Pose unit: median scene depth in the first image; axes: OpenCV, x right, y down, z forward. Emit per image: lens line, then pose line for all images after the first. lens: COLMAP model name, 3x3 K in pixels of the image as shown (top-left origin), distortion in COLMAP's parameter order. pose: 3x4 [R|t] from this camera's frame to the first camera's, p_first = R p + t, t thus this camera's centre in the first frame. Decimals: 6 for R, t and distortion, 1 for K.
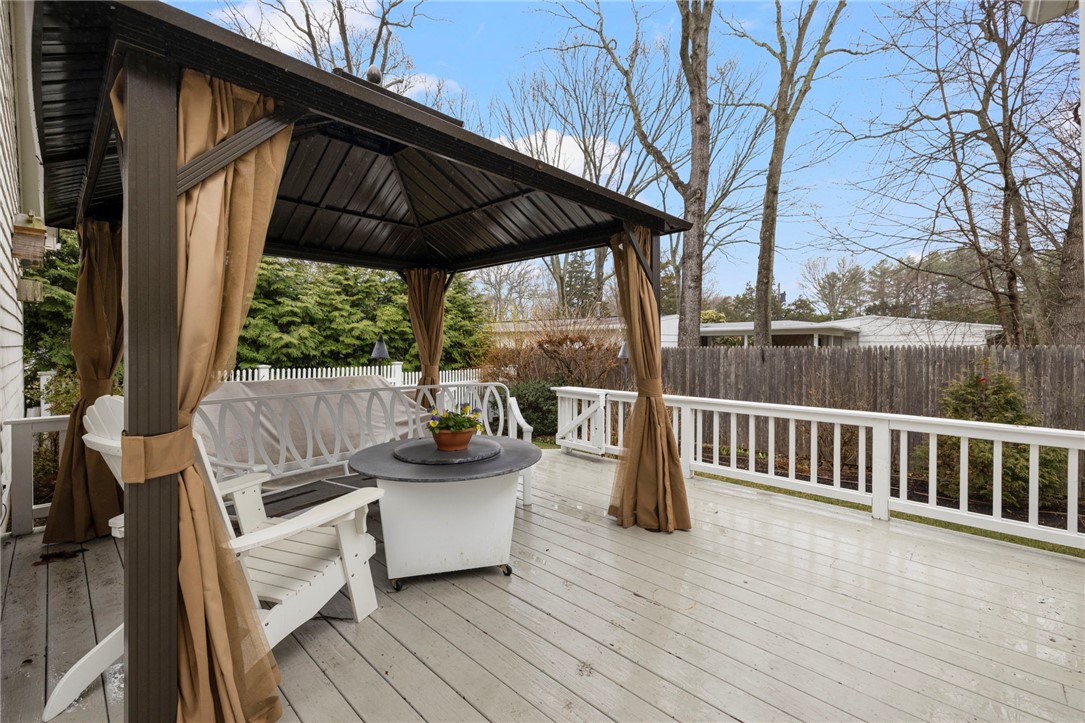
lens RADIAL K [[455.7, 0, 544.7], [0, 455.7, 355.6], [0, 0, 1]] dist [0.000063, -0.000041]
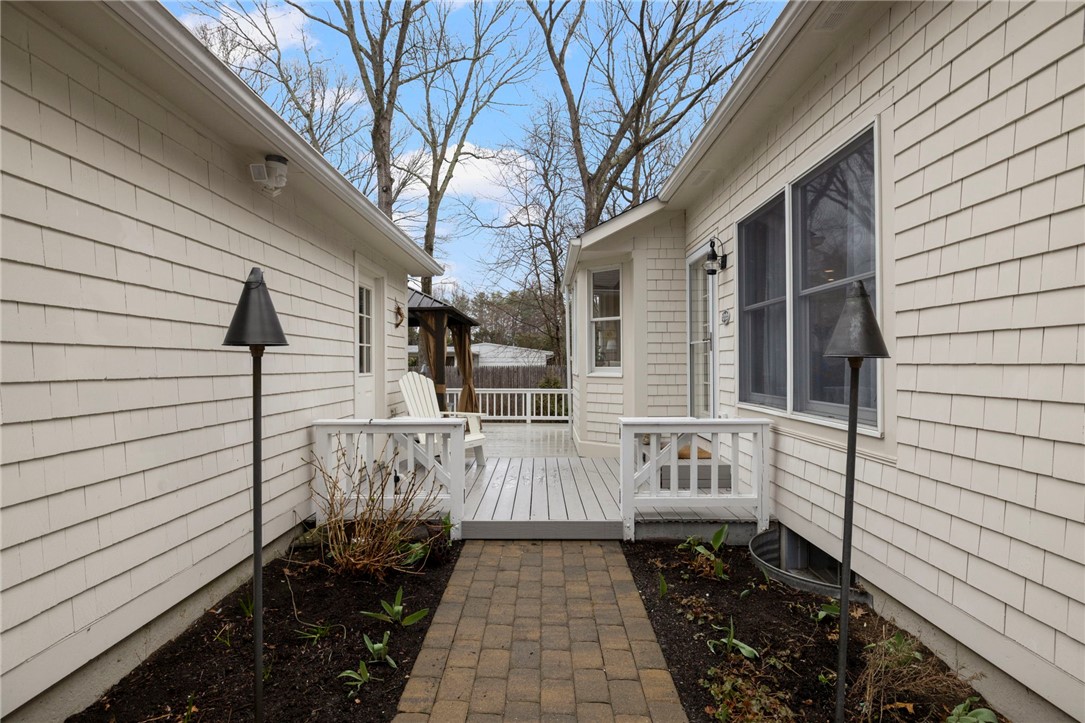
lens RADIAL K [[508.2, 0, 542.5], [0, 508.2, 361.5], [0, 0, 1]] dist [-0.014473, -0.000141]
pose [[0.721116, 0.005334, 0.692794, -1.327800], [0.015158, 0.999610, -0.023473, 0.026103], [-0.692649, 0.027428, 0.720753, -1.298137]]
